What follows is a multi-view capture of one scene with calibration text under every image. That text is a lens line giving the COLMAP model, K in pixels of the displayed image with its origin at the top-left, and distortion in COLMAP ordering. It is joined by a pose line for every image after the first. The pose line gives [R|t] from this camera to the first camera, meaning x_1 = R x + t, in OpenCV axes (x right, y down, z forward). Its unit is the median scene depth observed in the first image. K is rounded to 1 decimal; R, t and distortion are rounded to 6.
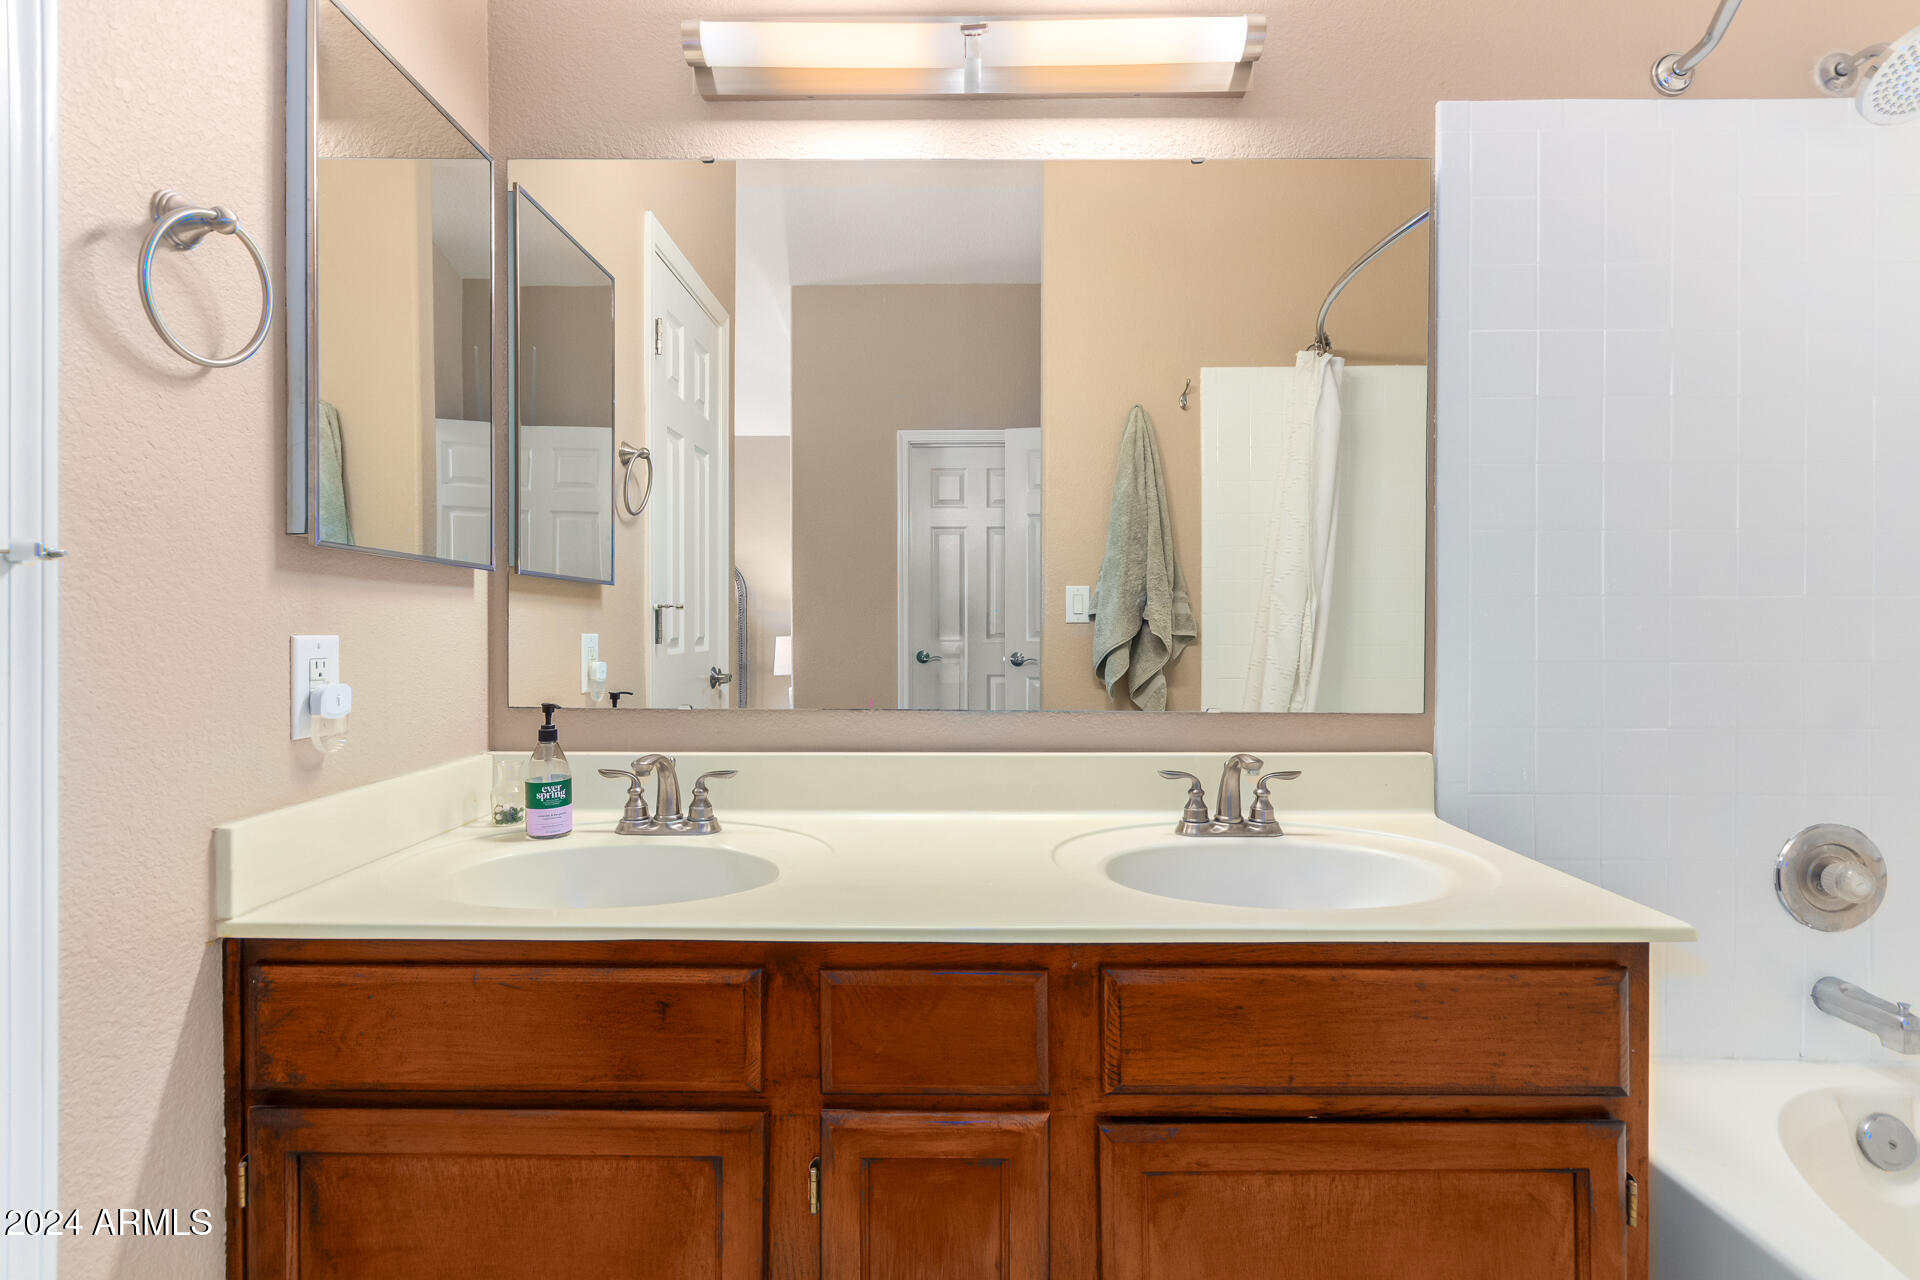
lens RADIAL K [[909.2, 0, 964.6], [0, 909.2, 634.8], [0, 0, 1]] dist [0.007279, -0.000778]
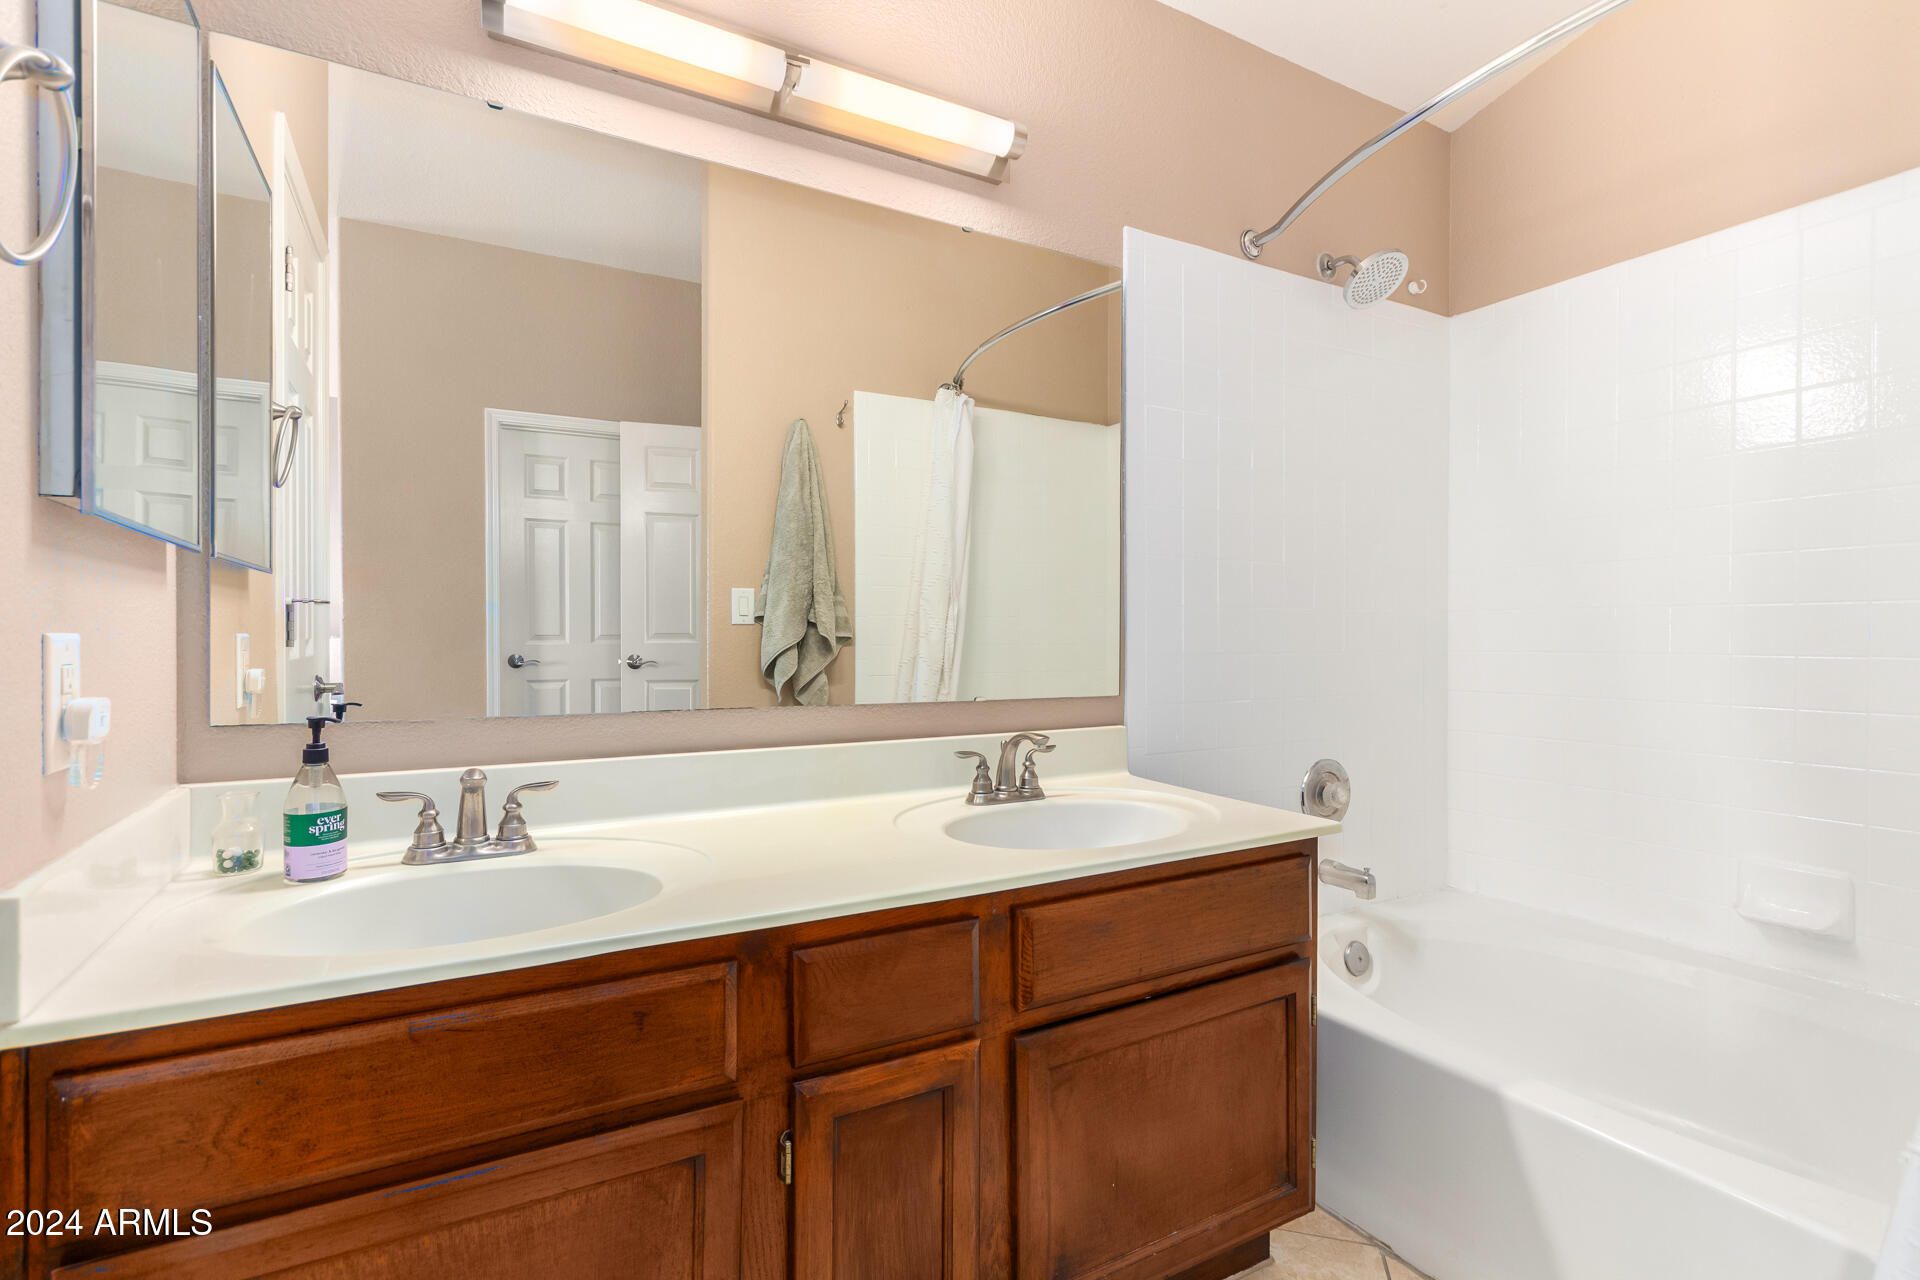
lens RADIAL K [[909.2, 0, 953.6], [0, 909.2, 636.8], [0, 0, 1]] dist [0.007279, -0.000778]
pose [[0.866092, -0.000682, 0.499883, -0.365502], [0.001374, 0.999999, -0.001017, 0.004068], [-0.499882, 0.001567, 0.866092, -0.003486]]
